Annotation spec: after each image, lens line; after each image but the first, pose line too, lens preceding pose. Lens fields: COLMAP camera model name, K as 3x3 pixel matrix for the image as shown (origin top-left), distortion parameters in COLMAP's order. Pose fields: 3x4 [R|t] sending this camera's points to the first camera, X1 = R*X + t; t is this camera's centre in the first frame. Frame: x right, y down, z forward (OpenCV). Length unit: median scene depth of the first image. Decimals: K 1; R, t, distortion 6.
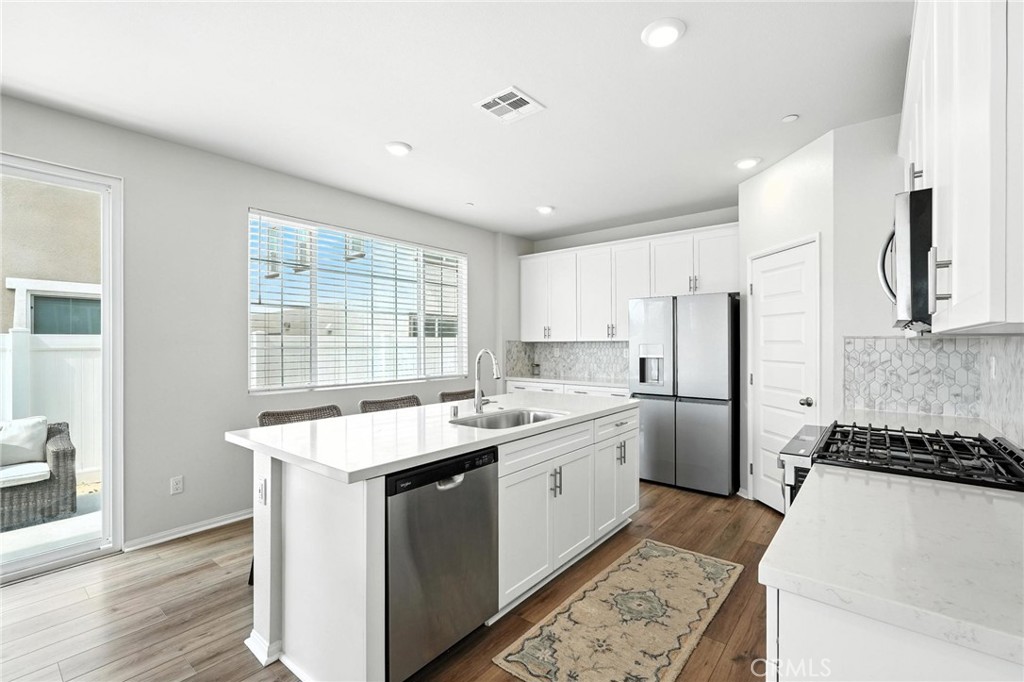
lens RADIAL K [[452.6, 0, 501.9], [0, 452.6, 339.8], [0, 0, 1]] dist [-0.017794, 0.007355]
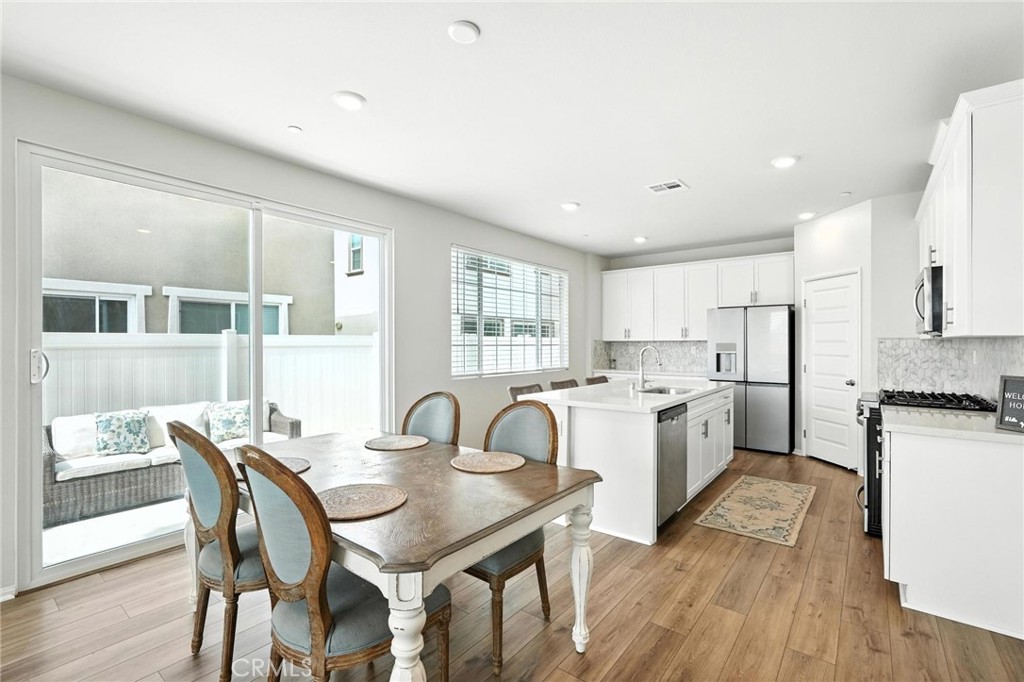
lens RADIAL K [[452.6, 0, 507.2], [0, 452.6, 339.1], [0, 0, 1]] dist [-0.017794, 0.007355]
pose [[0.999887, 0.001939, 0.014893, -0.372722], [-0.001941, 0.999998, 0.000180, -0.001114], [-0.014893, -0.000209, 0.999889, -0.357629]]
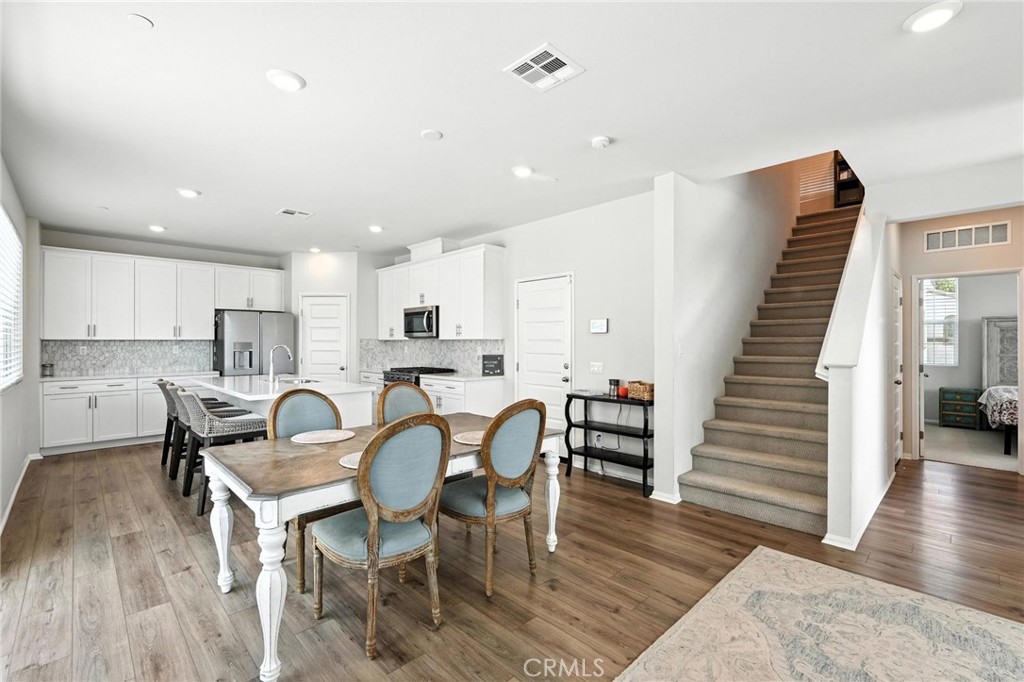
lens RADIAL K [[452.6, 0, 512.5], [0, 452.6, 341.8], [0, 0, 1]] dist [-0.017794, 0.007355]
pose [[0.108268, 0.003061, 0.994117, -1.182905], [-0.008173, 0.999964, -0.002189, 0.004864], [-0.994088, -0.007888, 0.108289, -0.062093]]
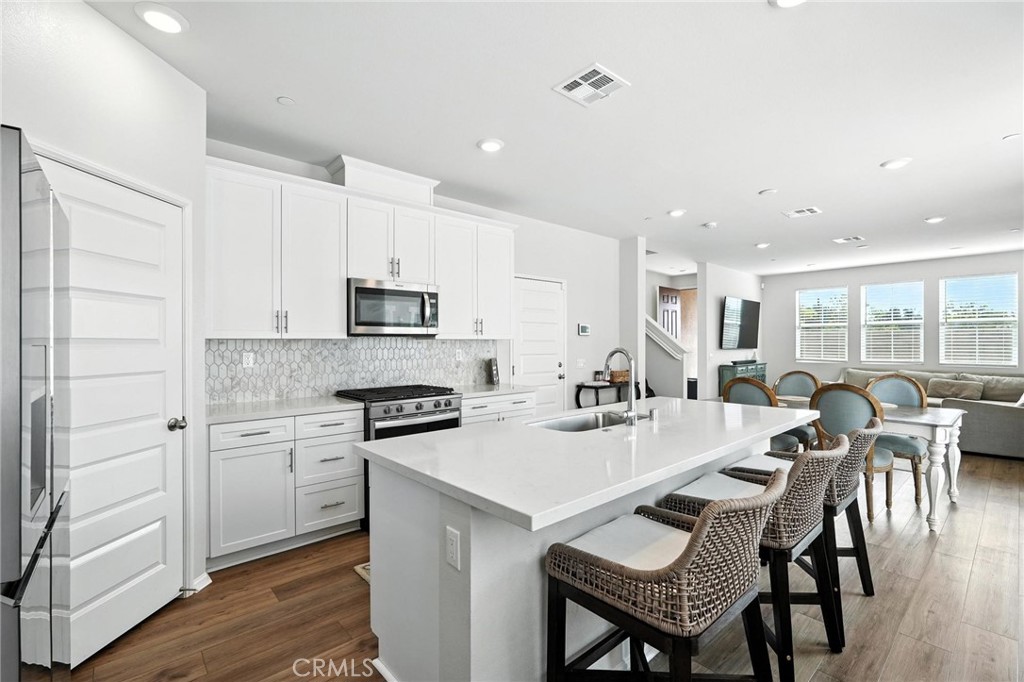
lens RADIAL K [[452.6, 0, 523.1], [0, 452.6, 340.5], [0, 0, 1]] dist [-0.017794, 0.007355]
pose [[-0.988750, 0.007343, 0.149395, 0.016730], [0.005336, 0.999890, -0.013833, 0.013446], [-0.149481, -0.012880, -0.988681, 1.333451]]
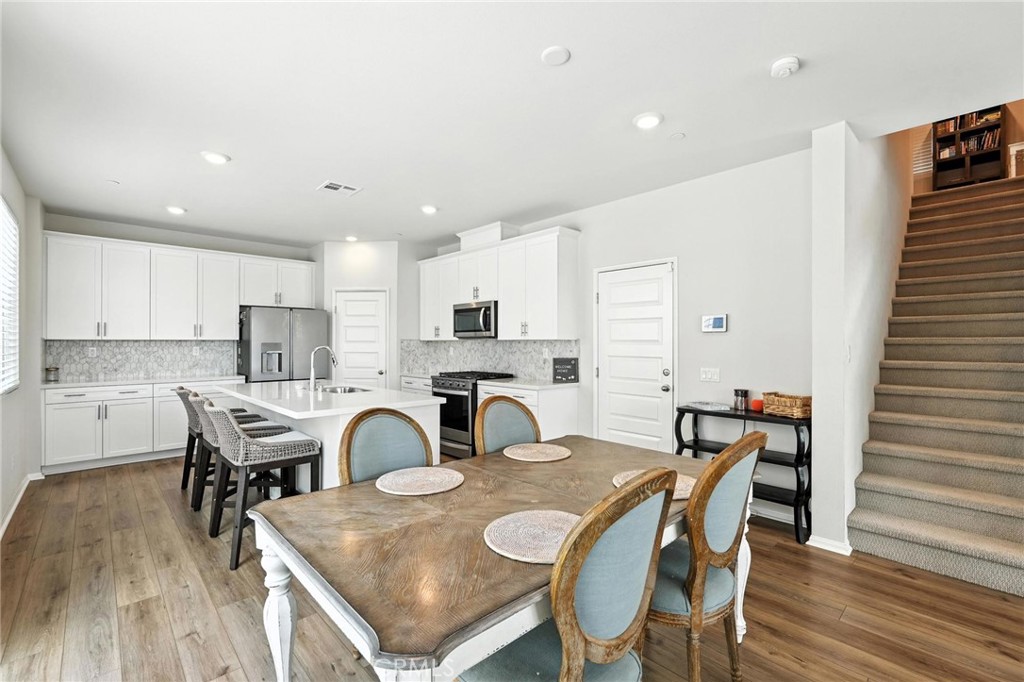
lens RADIAL K [[452.6, 0, 512.1], [0, 452.6, 342.7], [0, 0, 1]] dist [-0.017794, 0.007355]
pose [[0.130056, 0.003661, 0.991500, -0.983354], [-0.009475, 0.999952, -0.002450, 0.006526], [-0.991461, -0.009076, 0.130084, 0.145283]]
